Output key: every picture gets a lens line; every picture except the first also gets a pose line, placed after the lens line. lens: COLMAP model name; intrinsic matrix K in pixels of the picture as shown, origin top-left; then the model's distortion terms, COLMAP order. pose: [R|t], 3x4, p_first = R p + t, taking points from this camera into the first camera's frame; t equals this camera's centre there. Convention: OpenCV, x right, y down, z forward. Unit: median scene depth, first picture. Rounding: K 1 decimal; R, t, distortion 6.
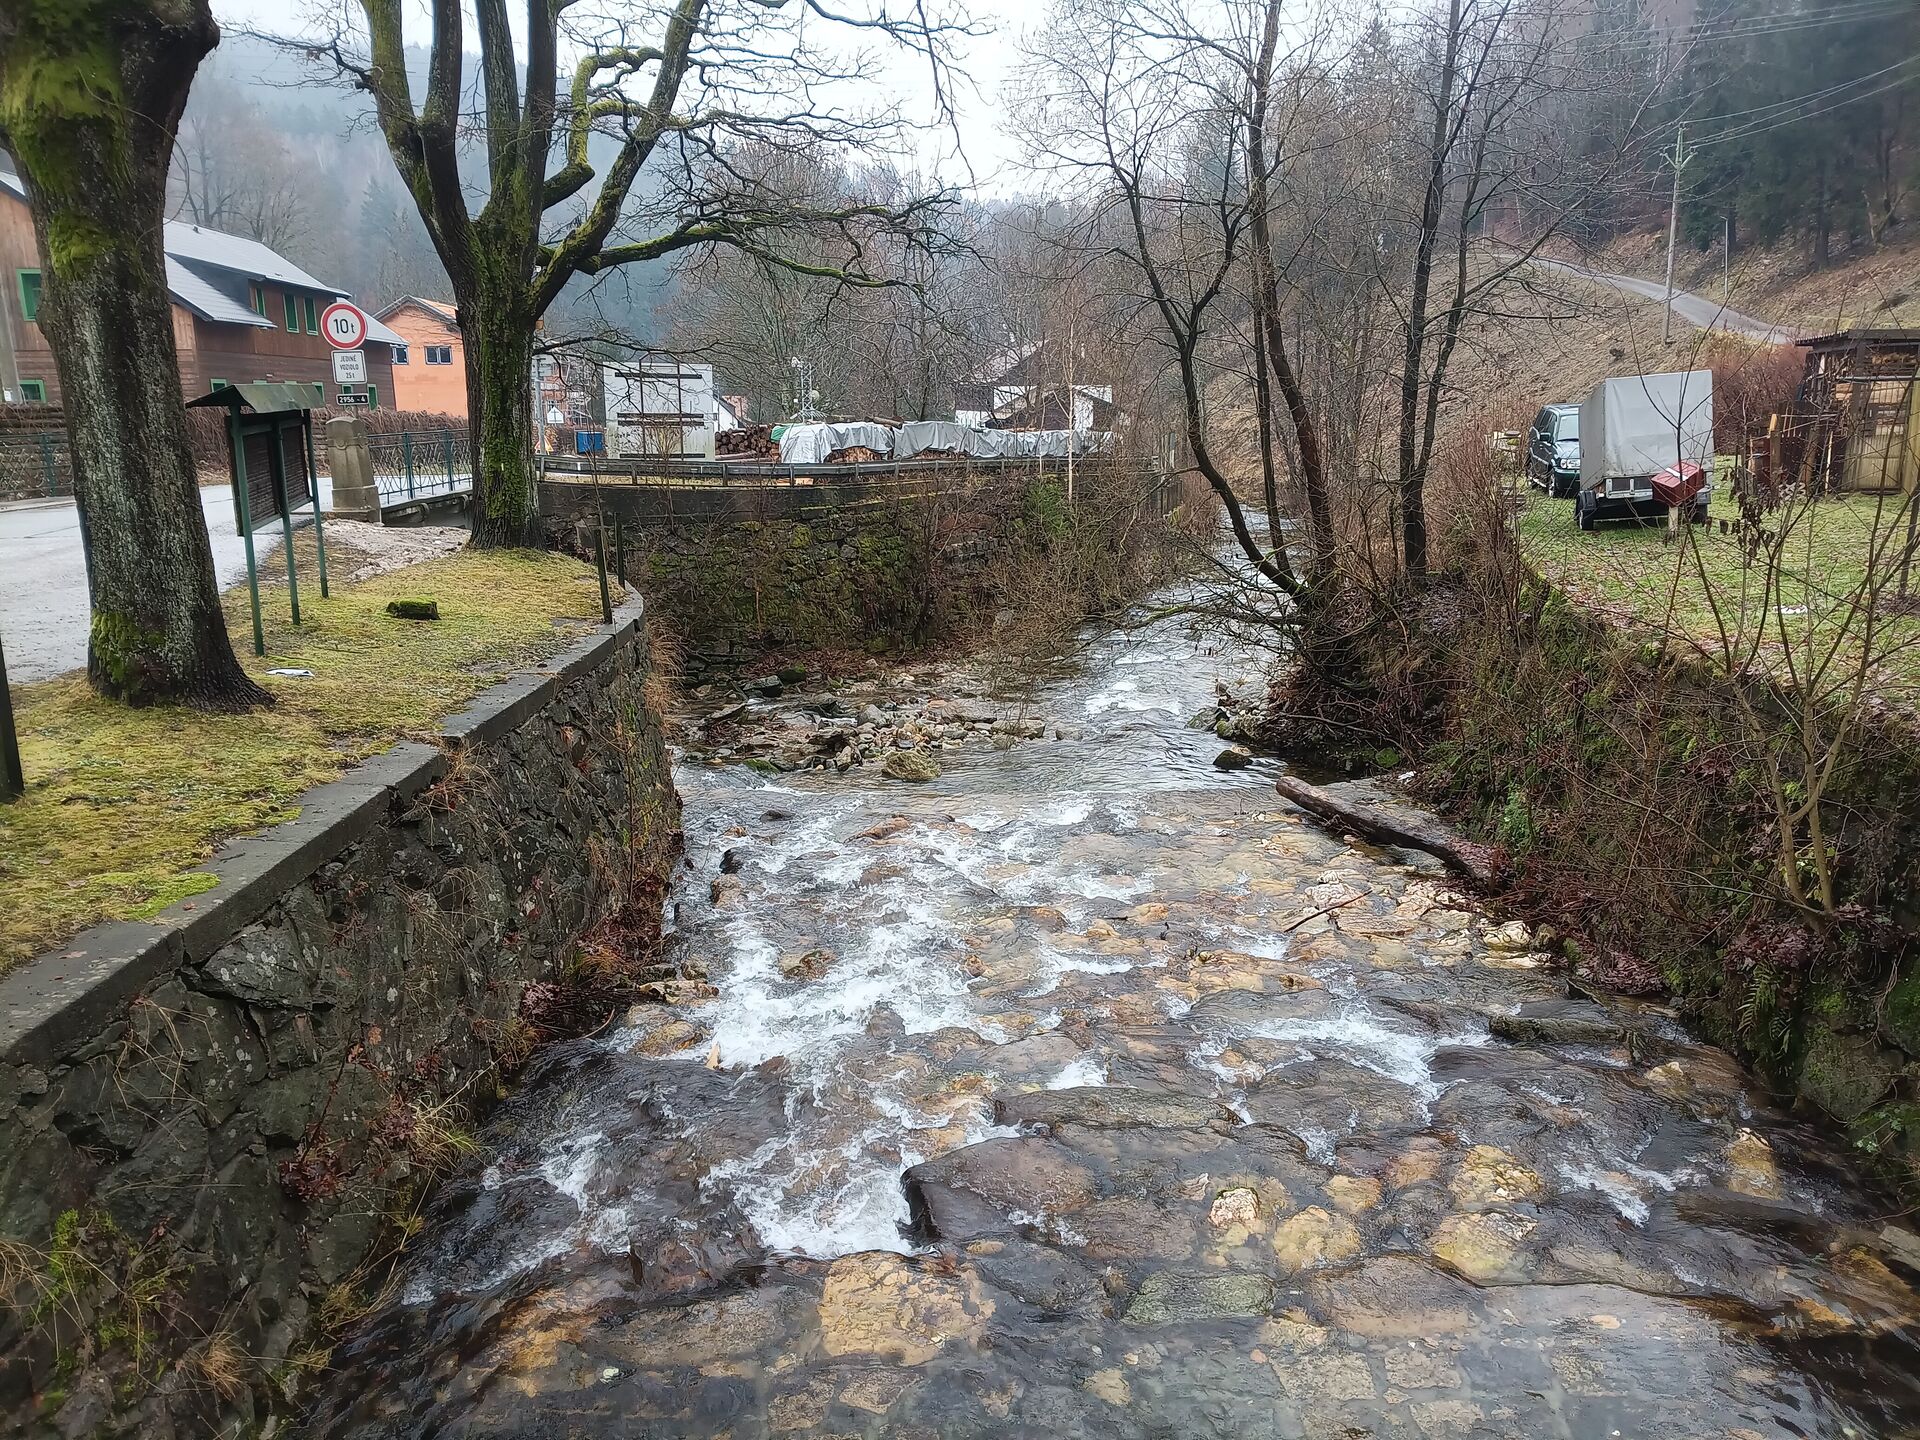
lens RADIAL K [[1378.4, 0, 960.0], [0, 1378.4, 720.0], [0, 0, 1]] dist [0.029221, -0.003772]
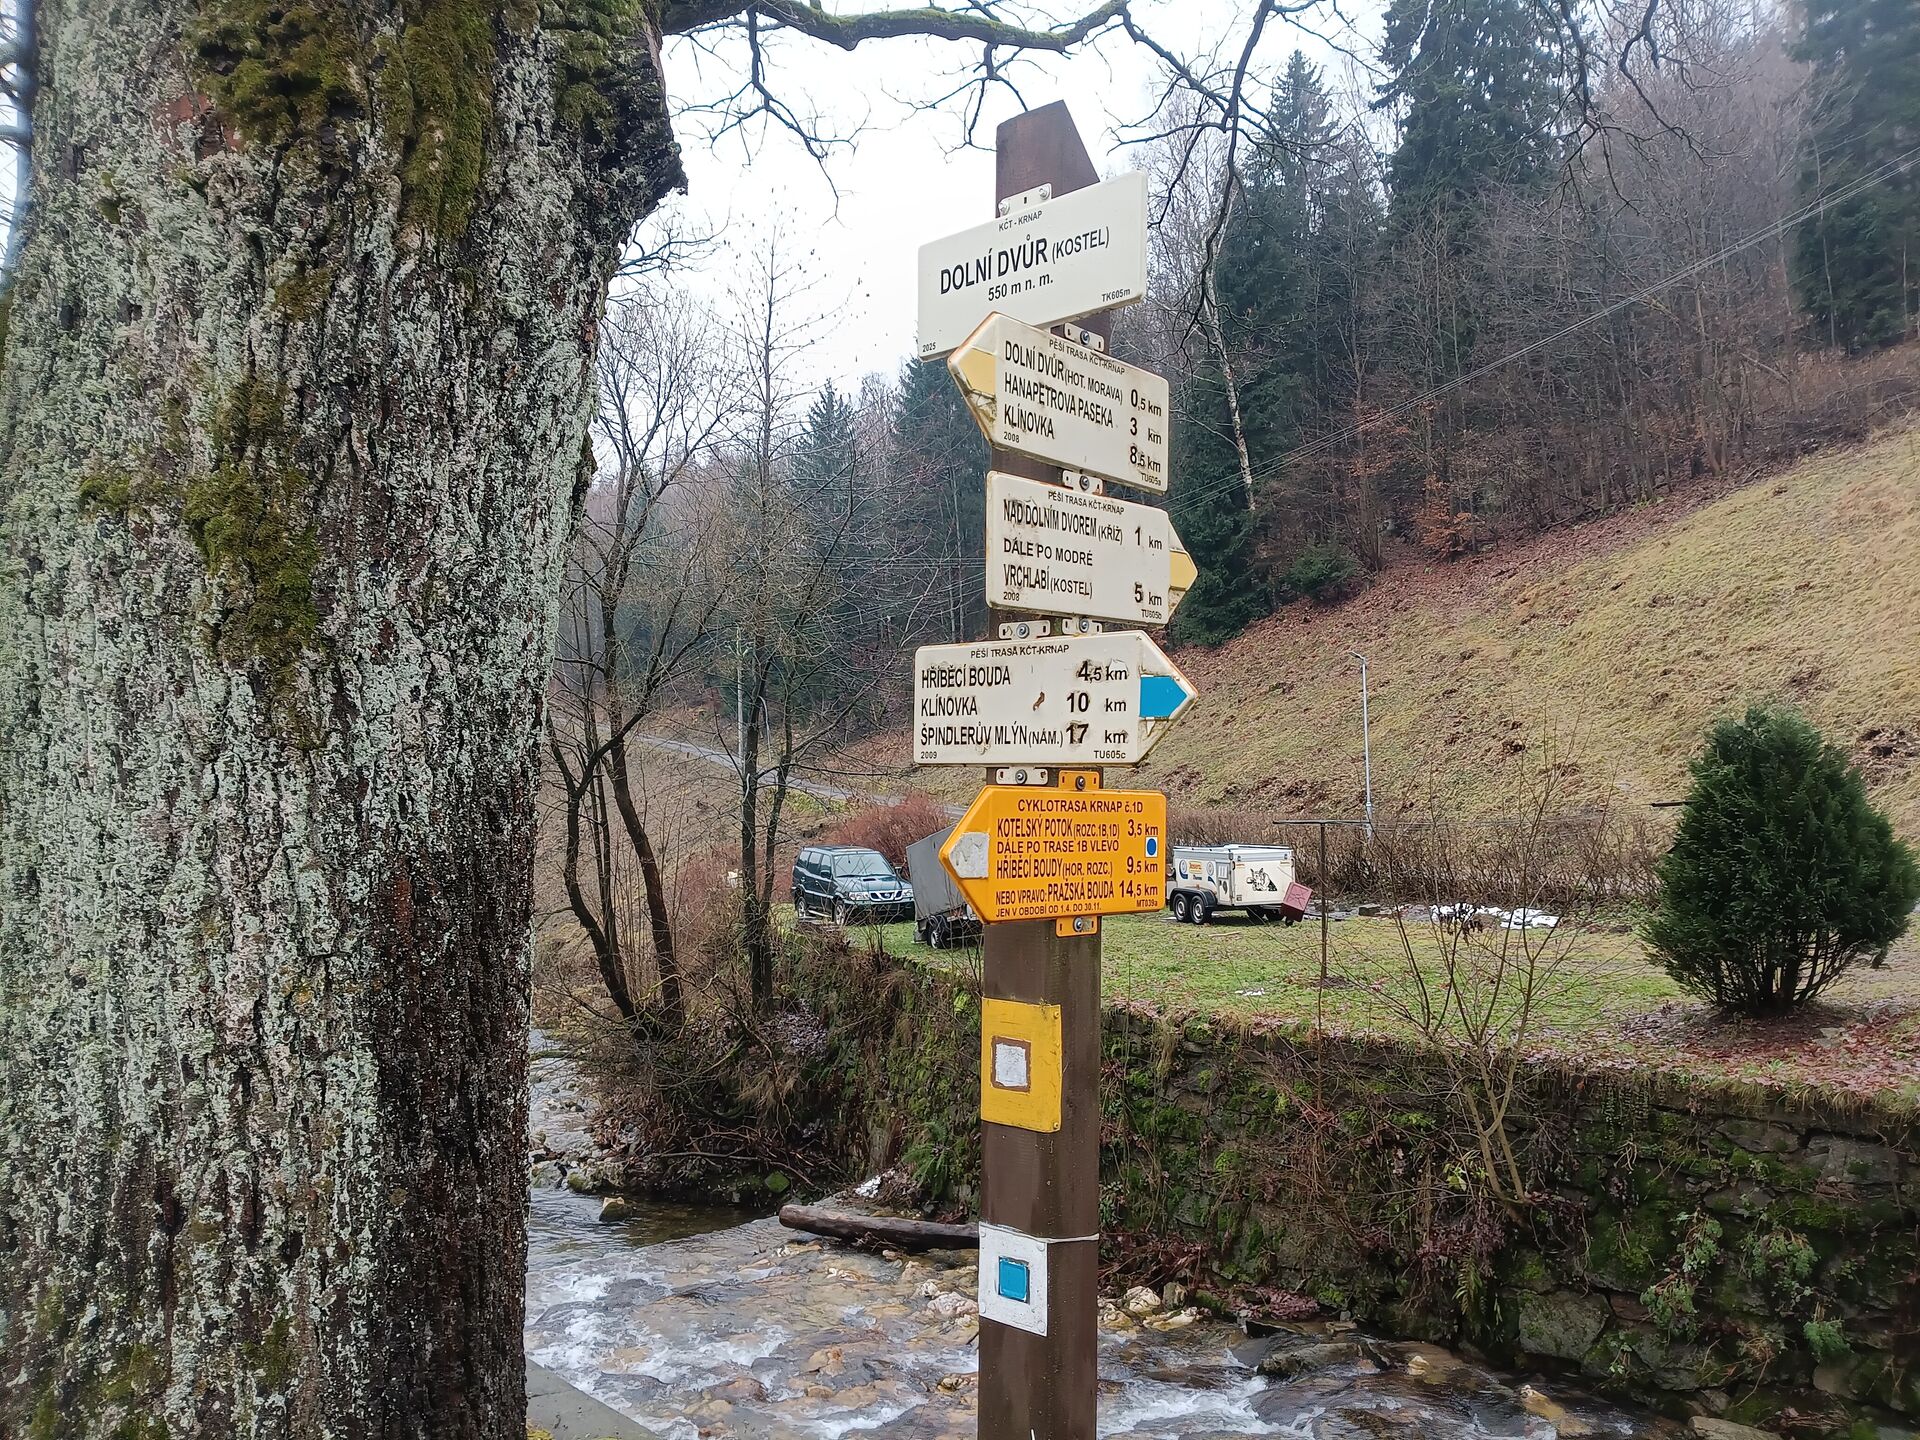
lens RADIAL K [[1378.4, 0, 960.0], [0, 1378.4, 720.0], [0, 0, 1]] dist [0.029221, -0.003772]
pose [[0.784839, 0.059374, 0.616849, -0.336054], [0.135683, 0.954783, -0.264536, -0.014227], [-0.604663, 0.291314, 0.741295, 0.082163]]
